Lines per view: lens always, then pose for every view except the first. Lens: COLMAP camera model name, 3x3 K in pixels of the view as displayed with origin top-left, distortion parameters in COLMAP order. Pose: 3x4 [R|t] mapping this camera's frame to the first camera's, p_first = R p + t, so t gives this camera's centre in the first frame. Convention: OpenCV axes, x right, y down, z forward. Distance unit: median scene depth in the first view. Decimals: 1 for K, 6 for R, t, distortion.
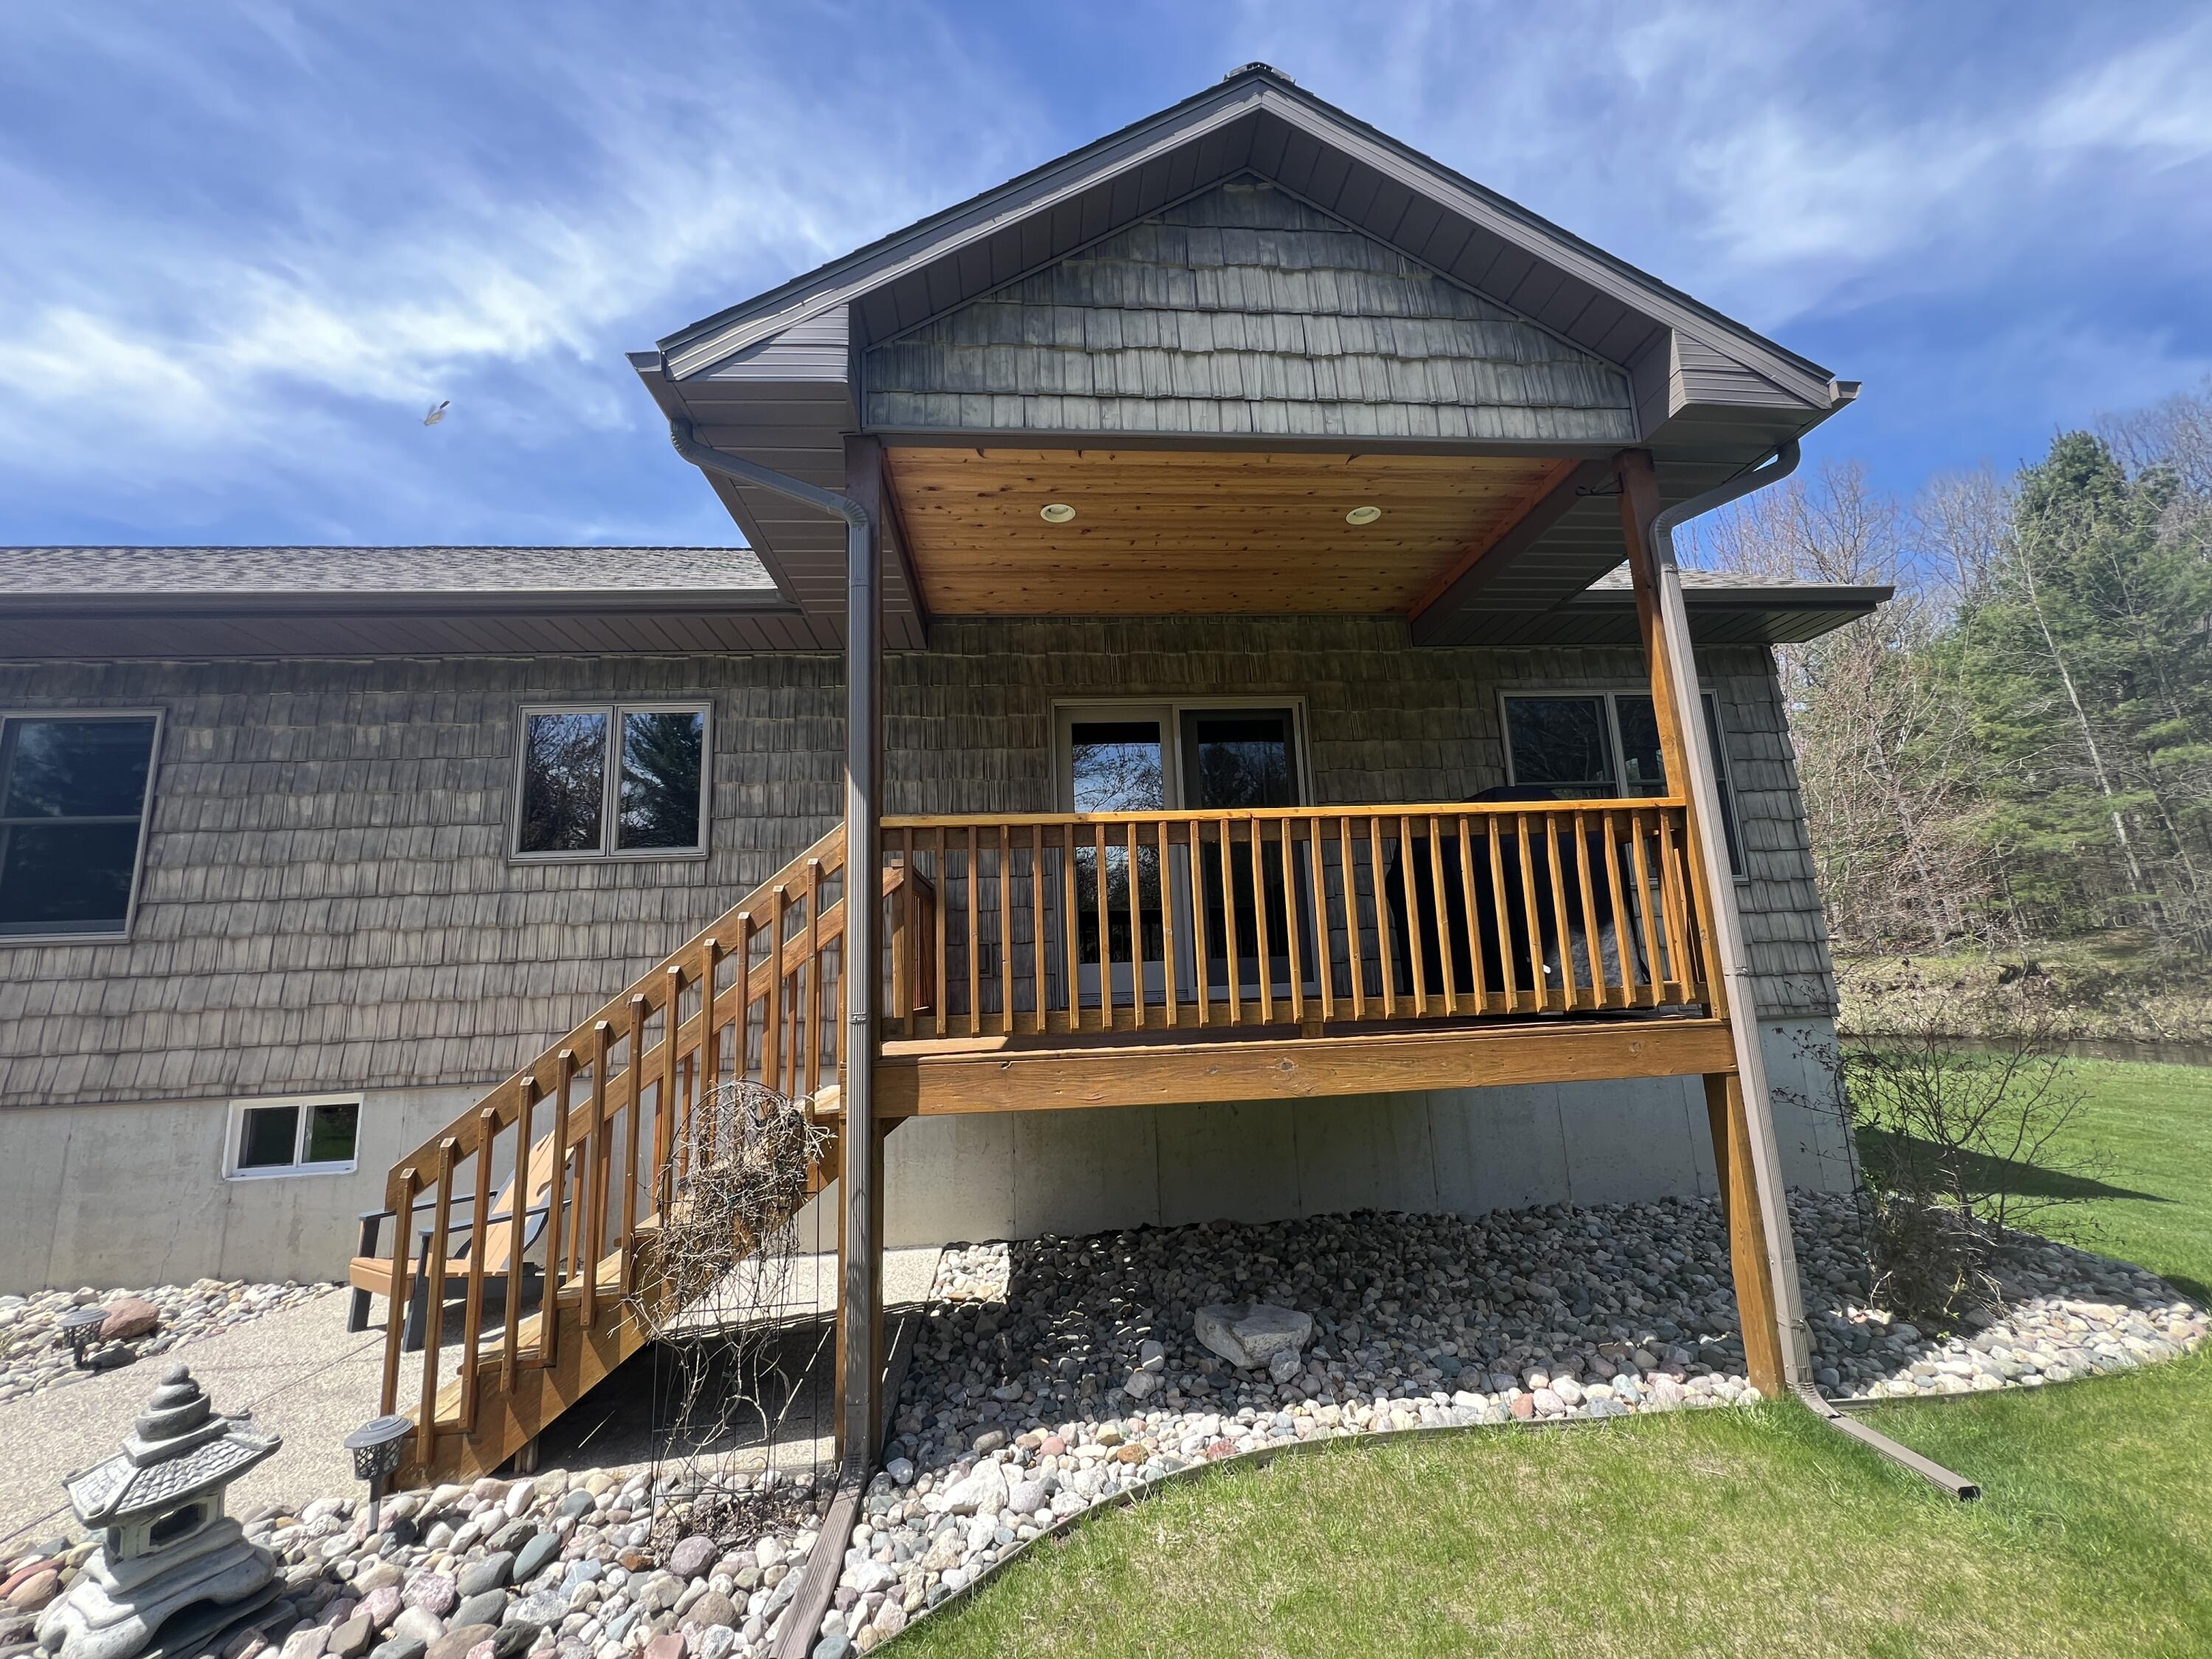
lens RADIAL K [[895.7, 0, 1100.3], [0, 895.7, 826.1], [0, 0, 1]] dist [-0.003710, 0.000158]
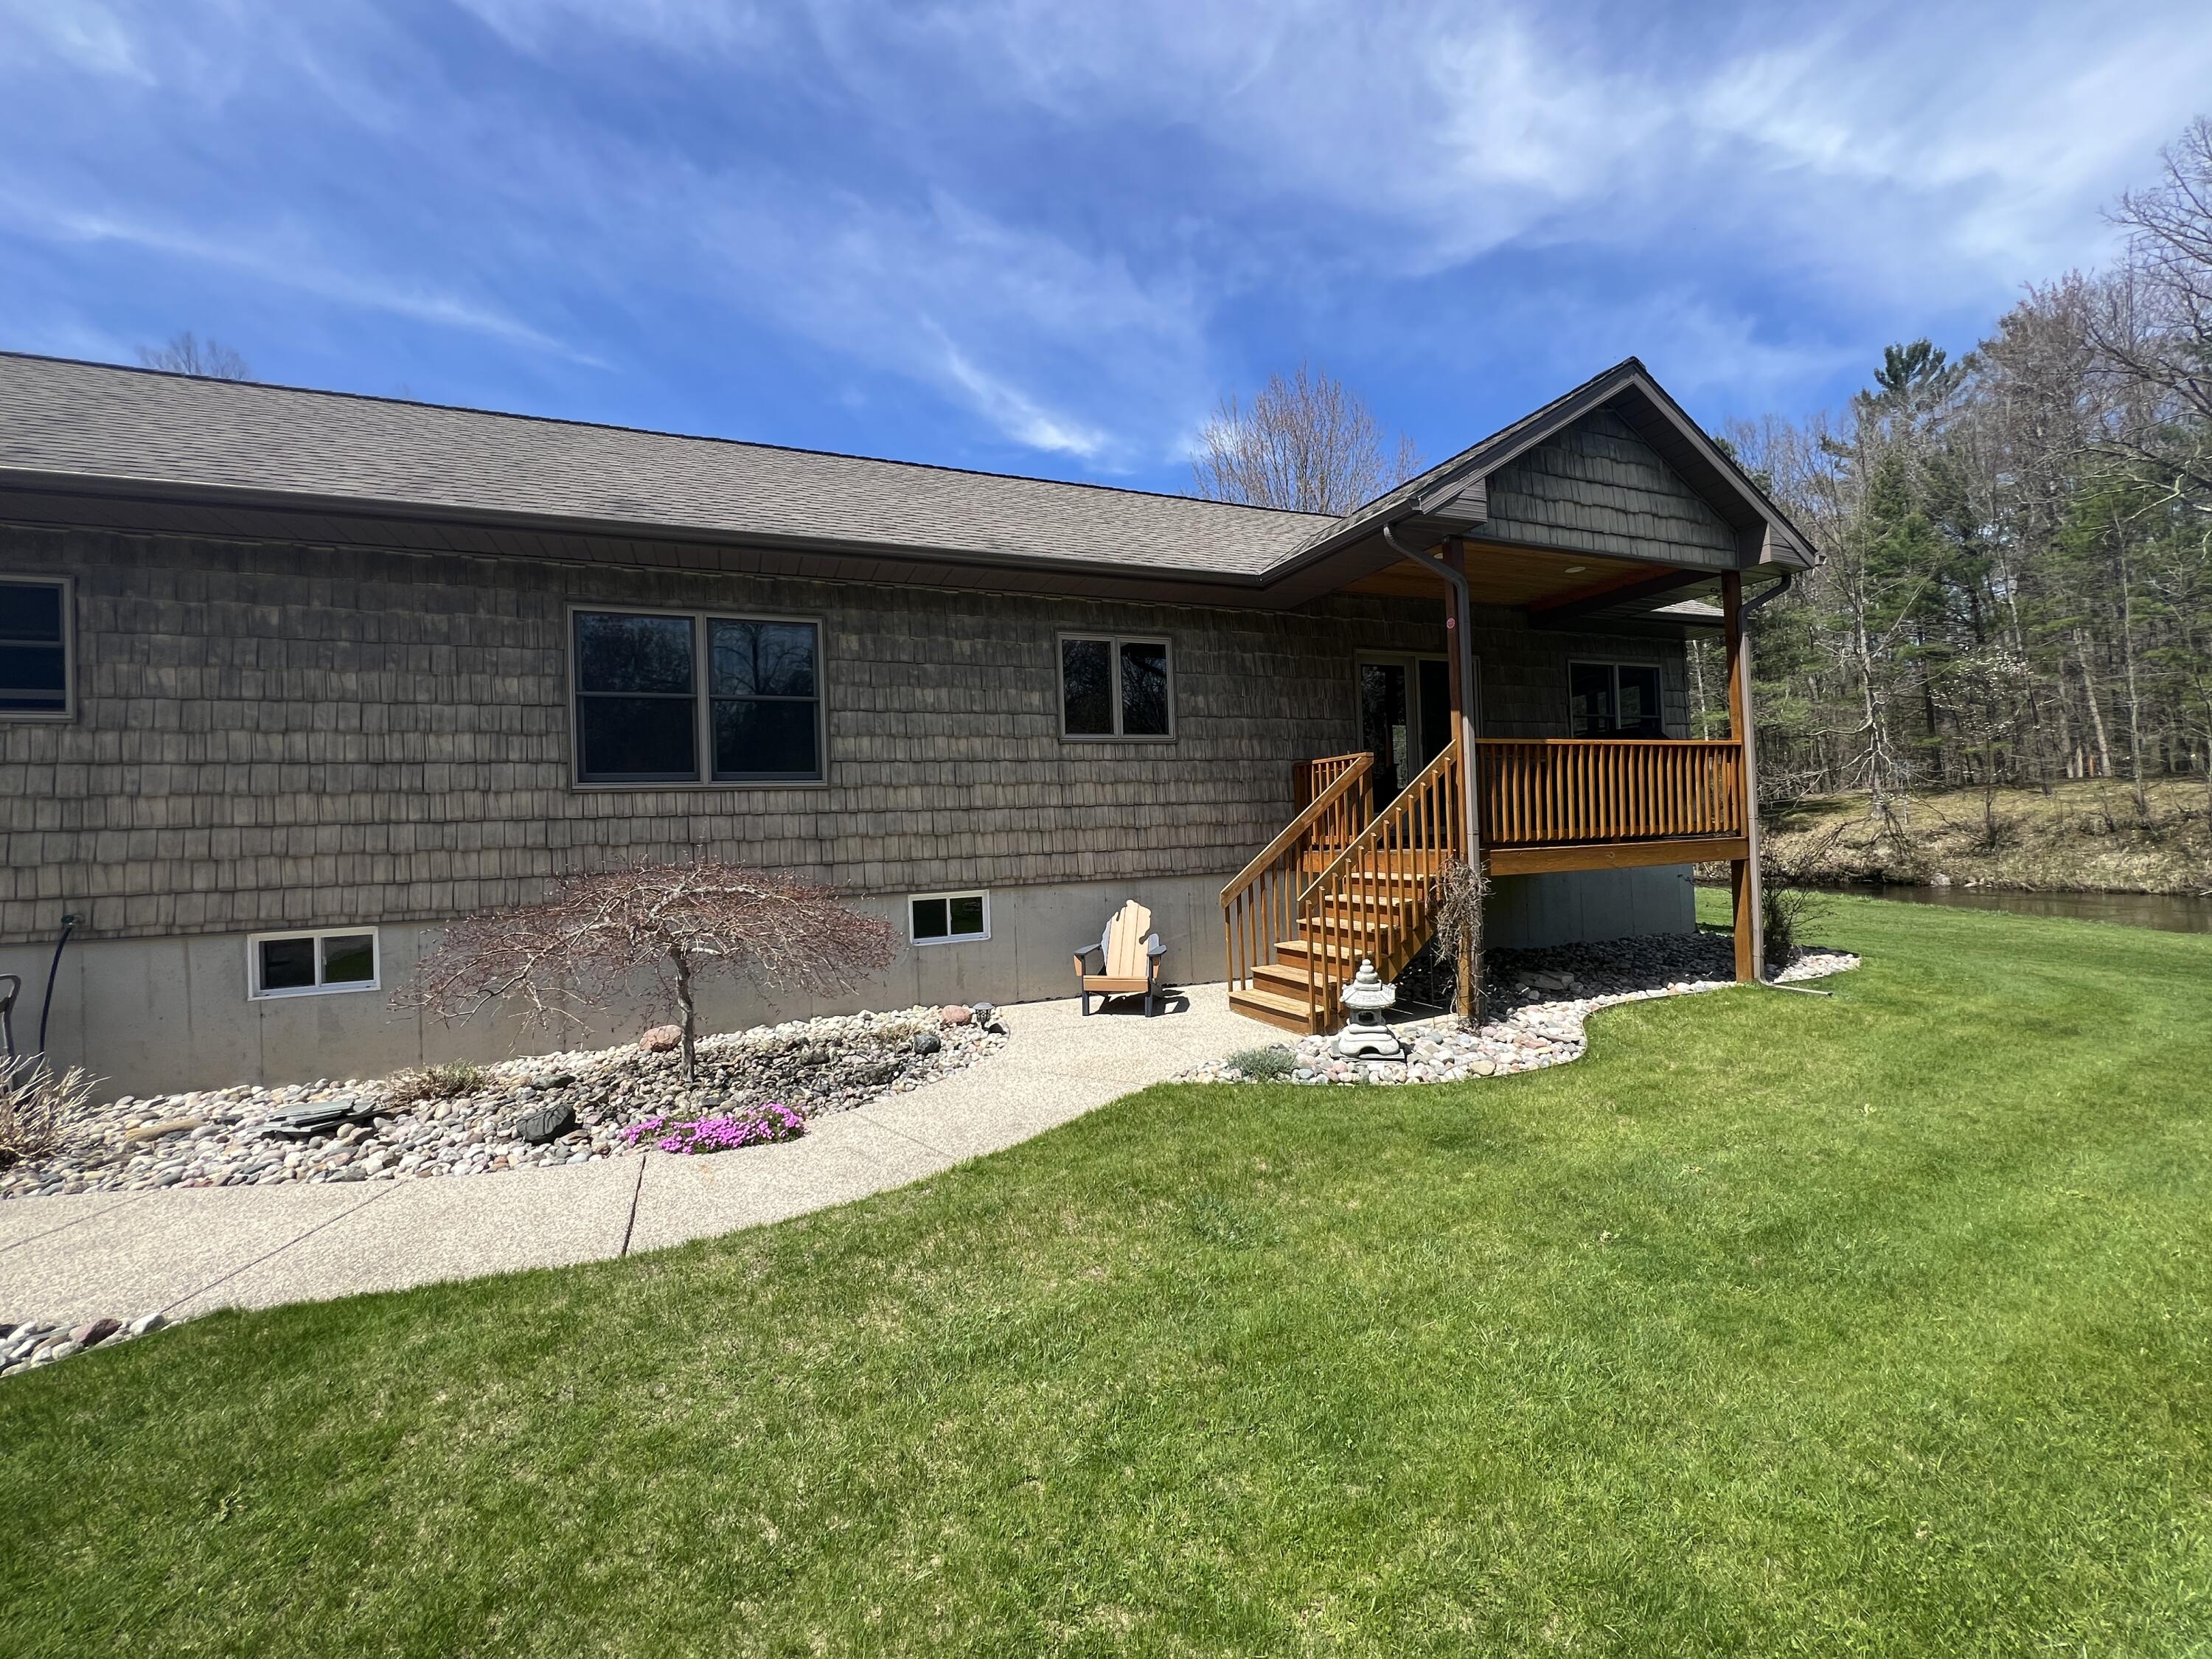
lens RADIAL K [[894.4, 0, 1107.0], [0, 894.4, 834.4], [0, 0, 1]] dist [0.000287, 0.000372]
pose [[0.953392, 0.006819, 0.301657, -1.066361], [-0.056192, 0.986268, 0.155300, -0.042874], [-0.296455, -0.165013, 0.940683, -0.474265]]
